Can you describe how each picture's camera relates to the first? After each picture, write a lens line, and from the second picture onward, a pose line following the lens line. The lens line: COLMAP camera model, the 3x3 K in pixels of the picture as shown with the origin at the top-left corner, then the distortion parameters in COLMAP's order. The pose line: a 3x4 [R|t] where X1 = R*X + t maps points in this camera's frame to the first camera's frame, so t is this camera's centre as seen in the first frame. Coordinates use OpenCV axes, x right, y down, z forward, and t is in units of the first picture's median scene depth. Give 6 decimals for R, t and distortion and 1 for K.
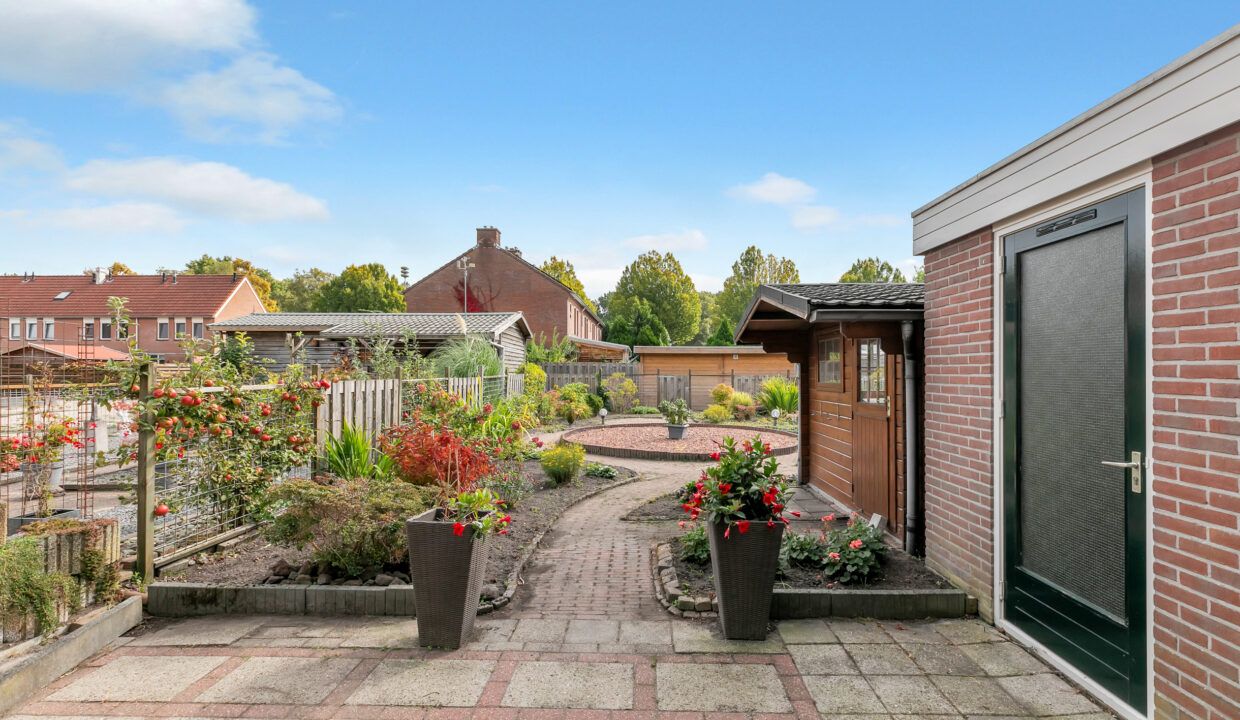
lens RADIAL K [[557.3, 0, 620.0], [0, 557.3, 360.0], [0, 0, 1]] dist [0.001314, -0.000167]
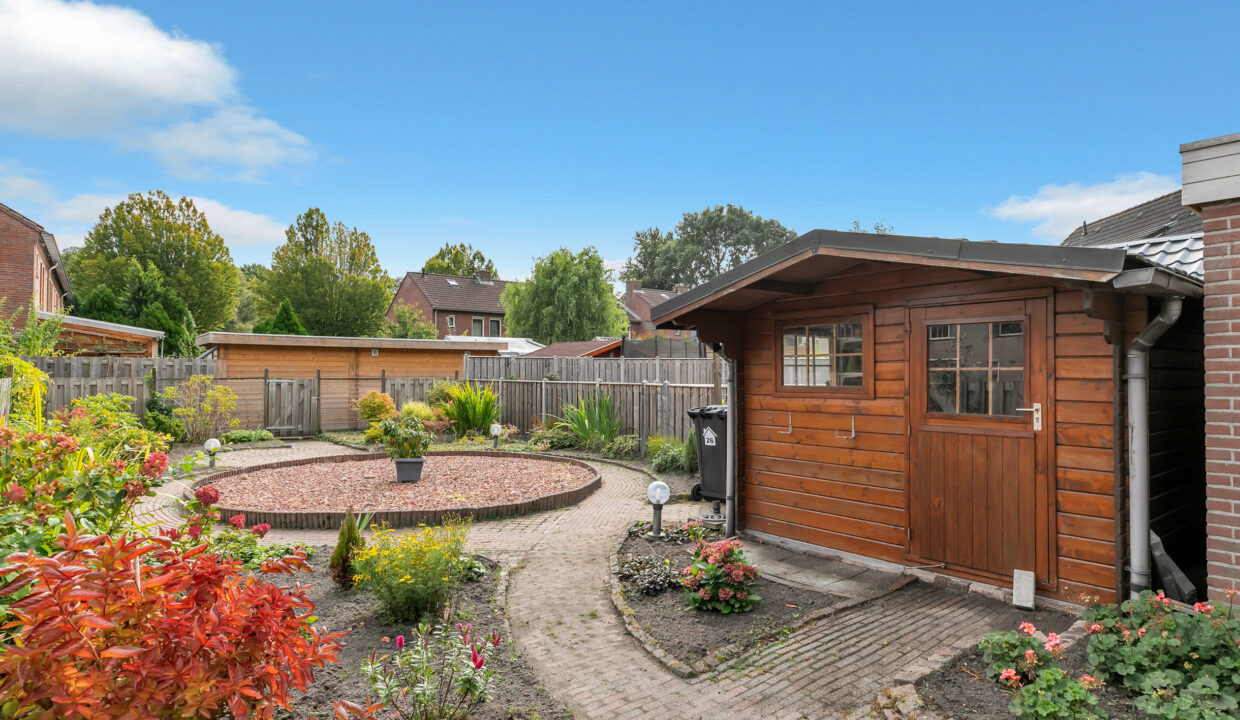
lens RADIAL K [[659.9, 0, 620.0], [0, 659.9, 360.0], [0, 0, 1]] dist [0.000034, -0.000619]
pose [[0.757153, 0.012299, 0.653122, -0.079101], [-0.011987, 0.999916, -0.004933, 0.003040], [-0.653128, -0.004094, 0.757237, 0.114580]]
